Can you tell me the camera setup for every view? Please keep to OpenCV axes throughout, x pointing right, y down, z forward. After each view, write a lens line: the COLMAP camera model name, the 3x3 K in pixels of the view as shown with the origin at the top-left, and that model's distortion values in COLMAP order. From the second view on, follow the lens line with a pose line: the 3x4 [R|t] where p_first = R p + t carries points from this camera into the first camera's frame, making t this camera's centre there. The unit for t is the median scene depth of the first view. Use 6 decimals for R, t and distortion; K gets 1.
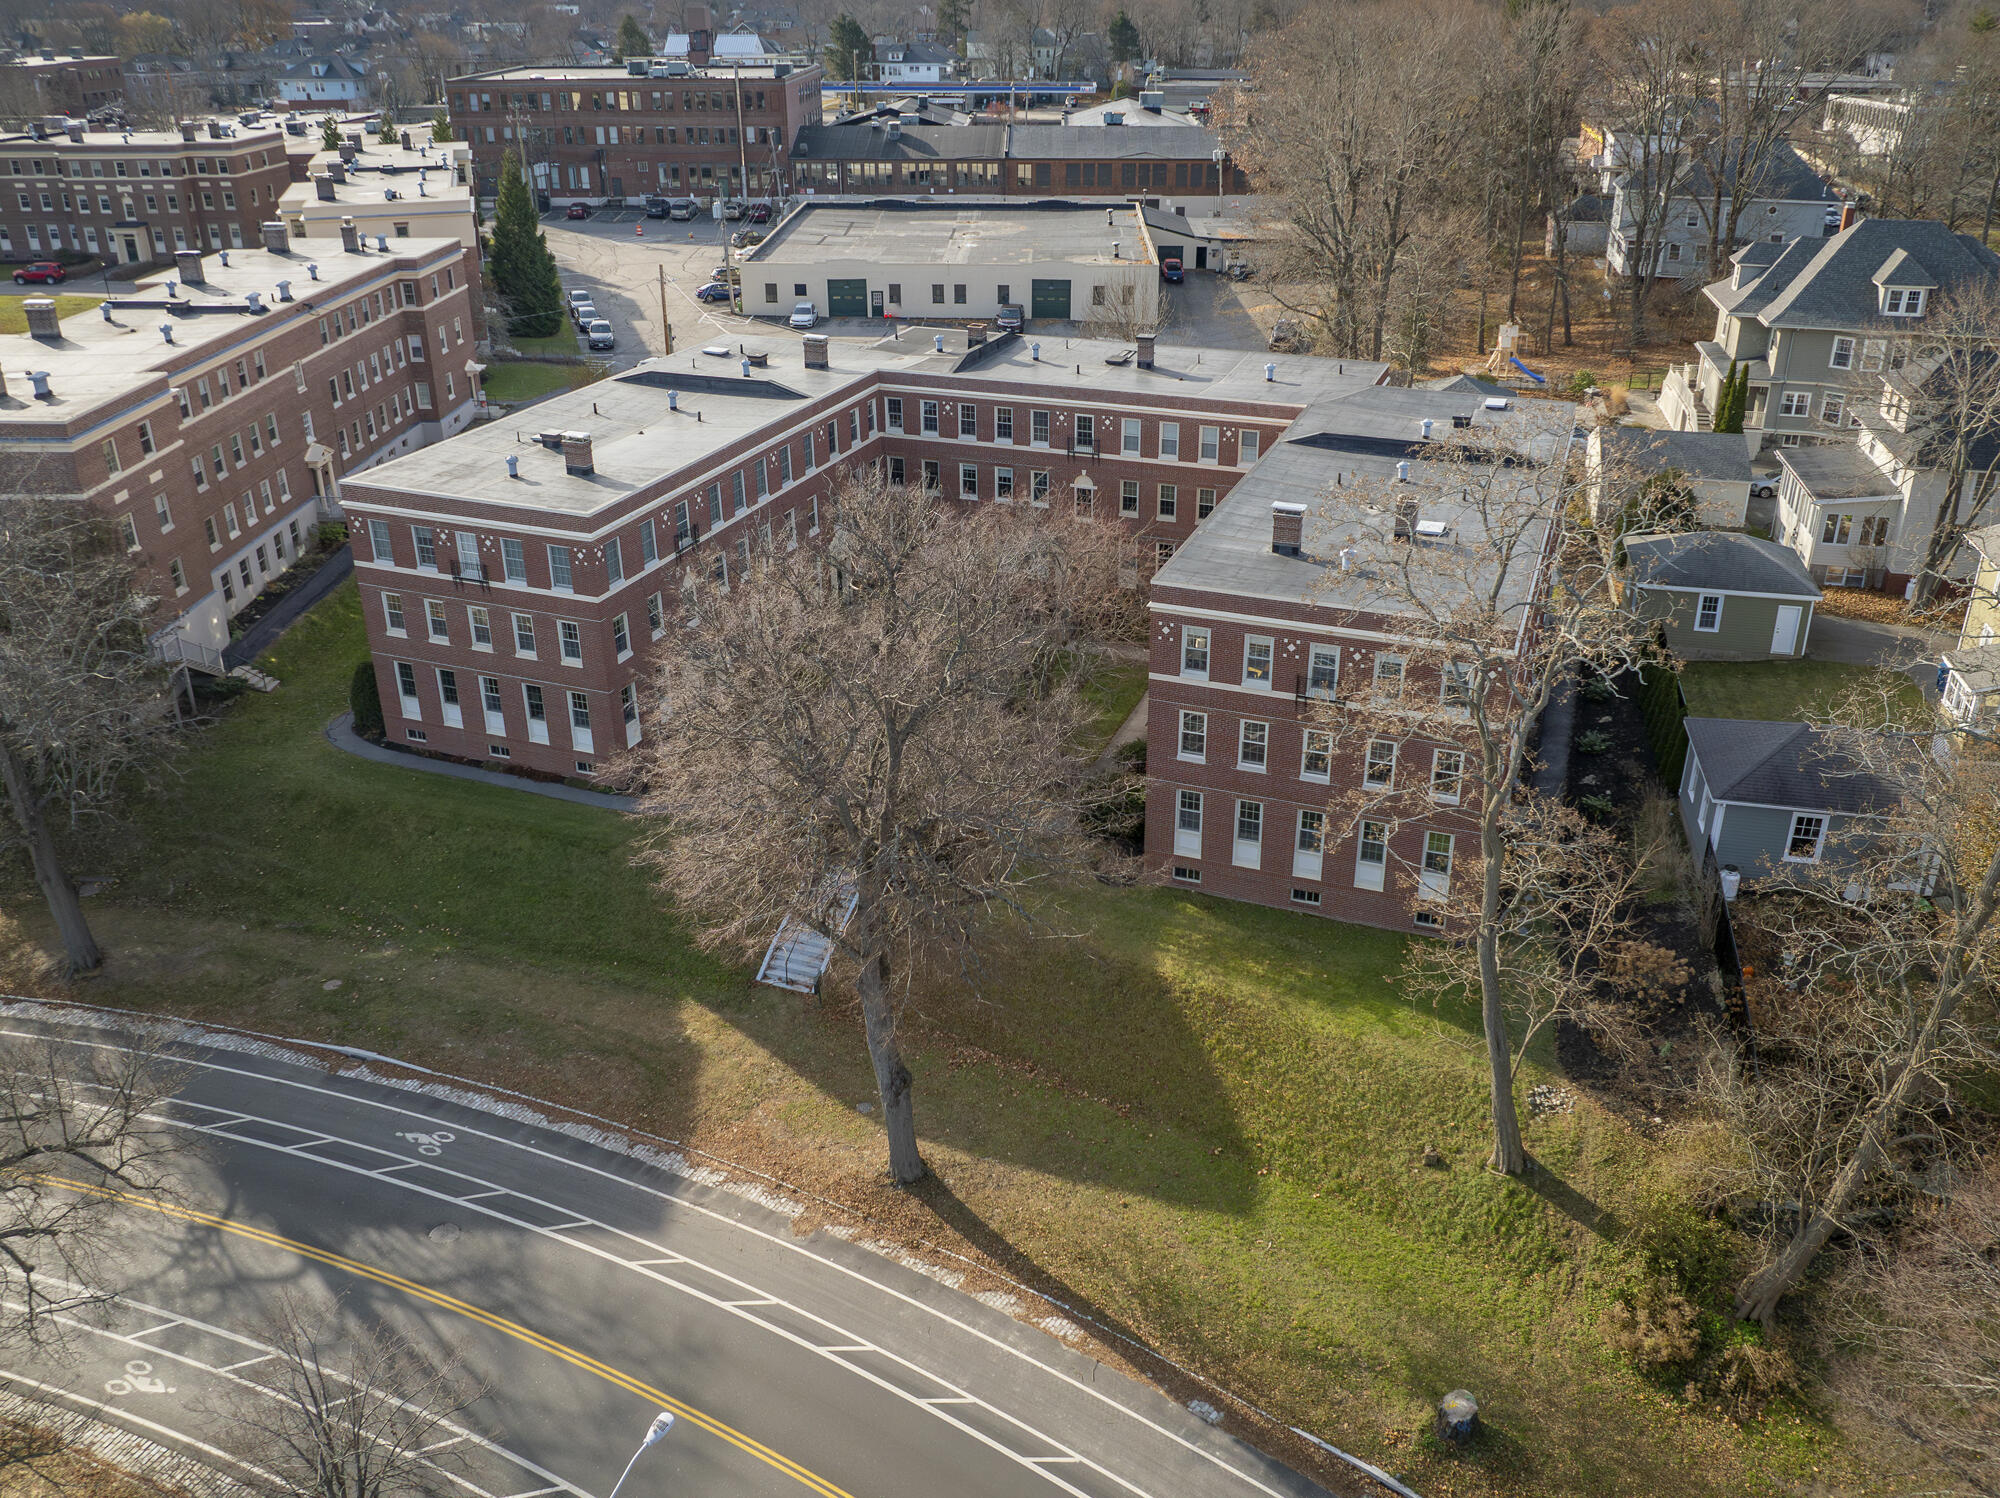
lens RADIAL K [[1588.9, 0, 1063.0], [0, 1588.9, 706.6], [0, 0, 1]] dist [-0.033045, -0.007516]
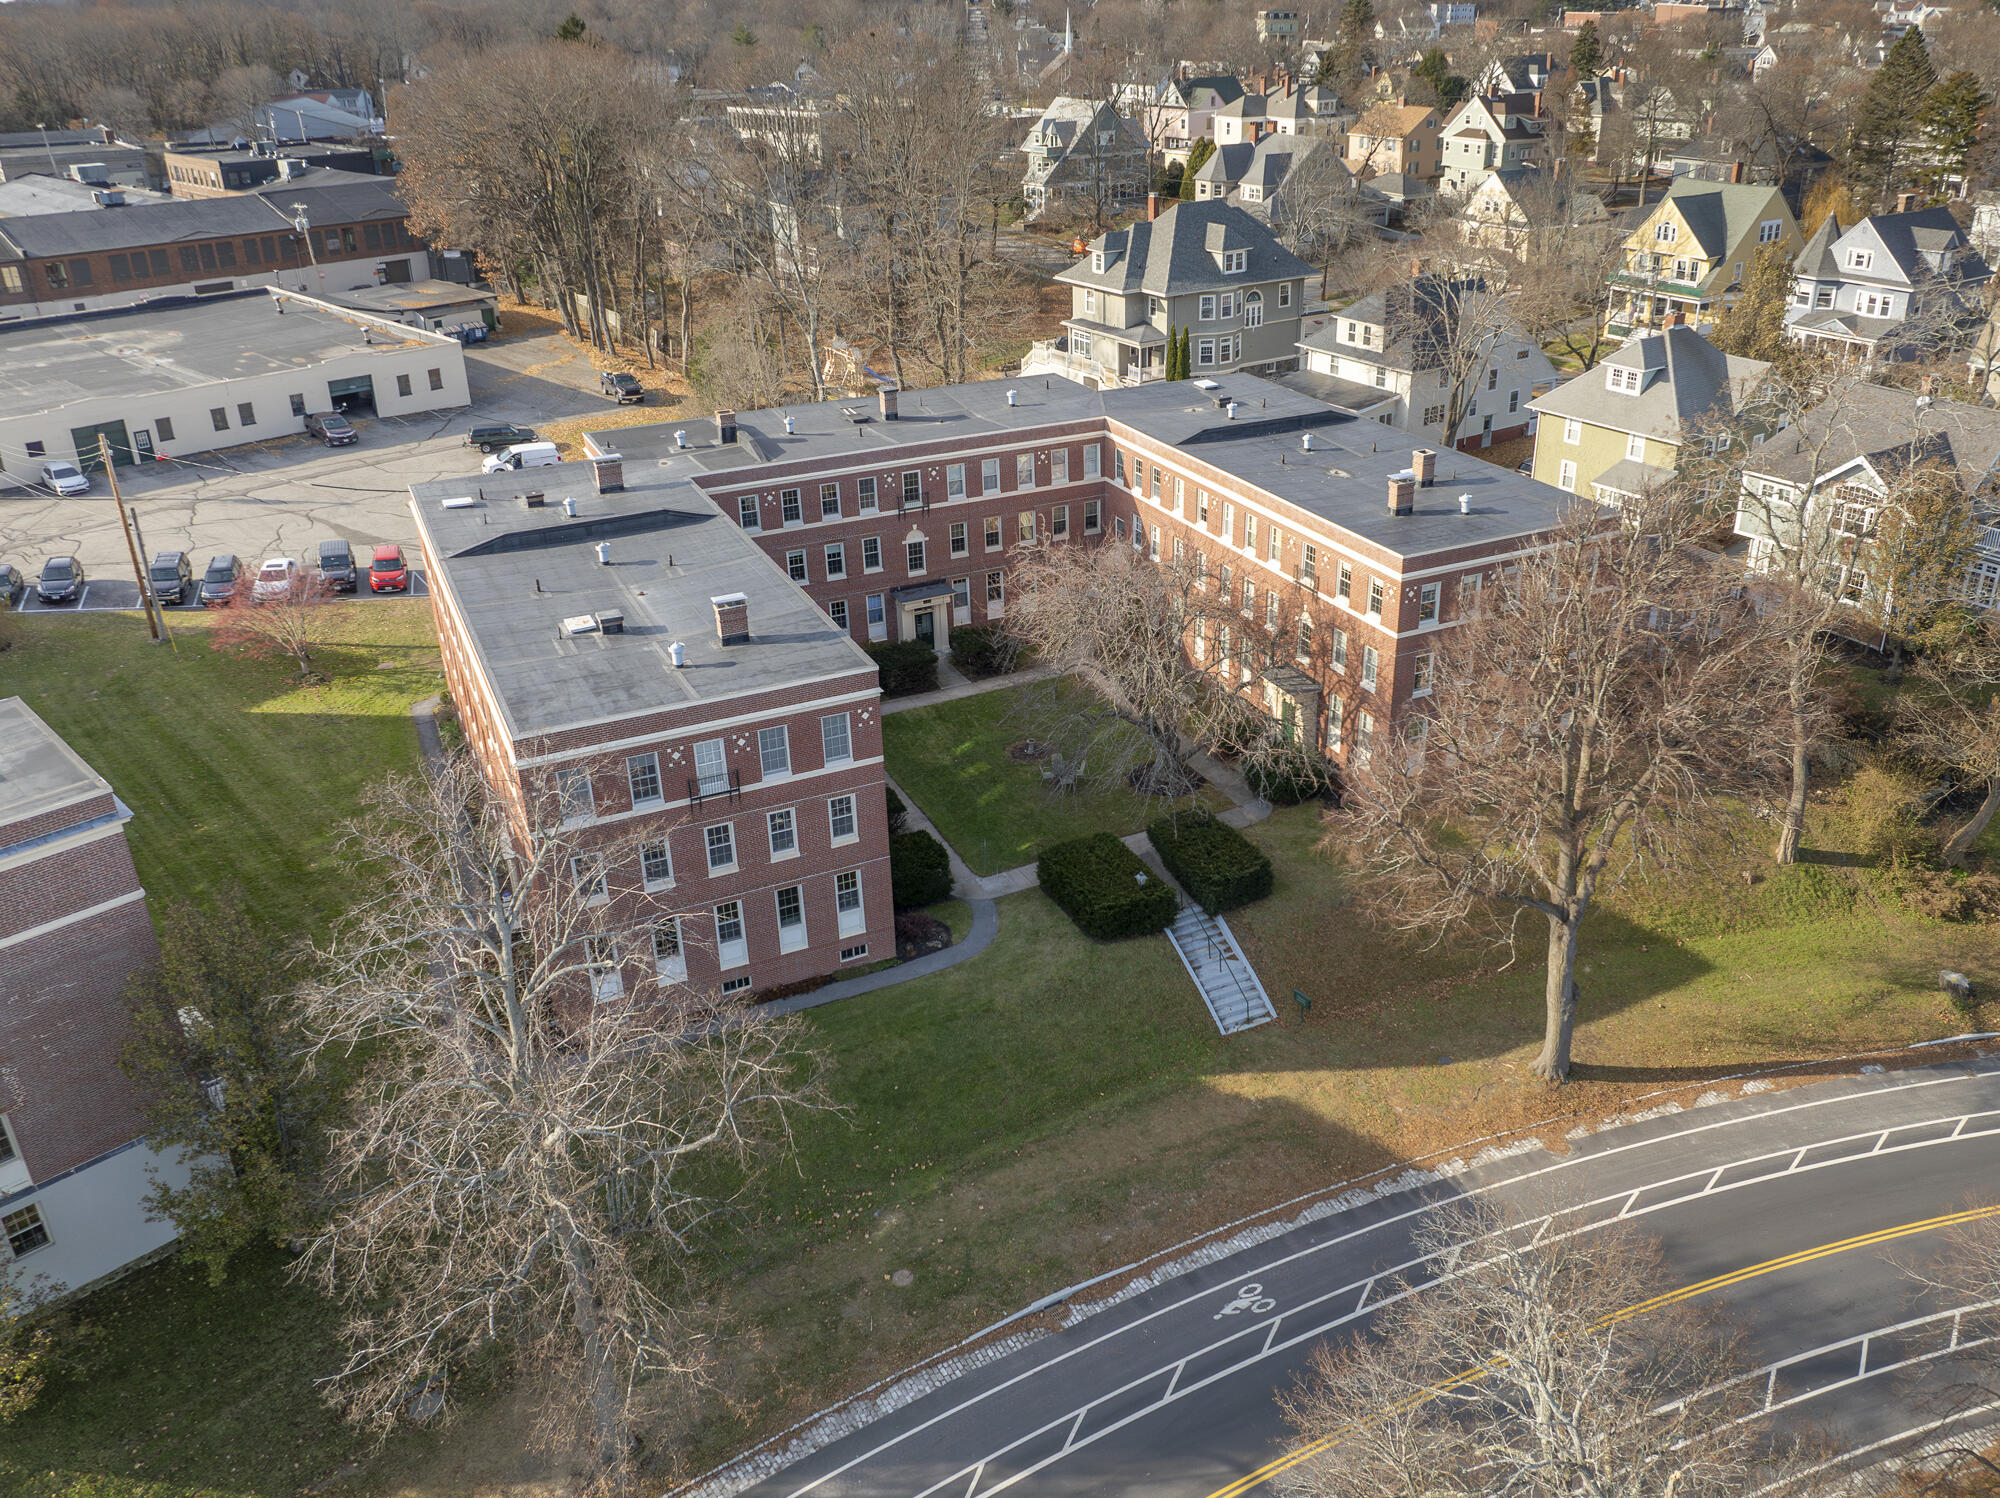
lens RADIAL K [[1536.9, 0, 1094.8], [0, 1536.9, 686.0], [0, 0, 1]] dist [-0.038682, 0.007552]
pose [[0.679492, -0.310747, 0.664626, -0.617815], [0.316792, 0.941344, 0.116250, -0.133995], [-0.661766, 0.131557, 0.738078, 0.215712]]
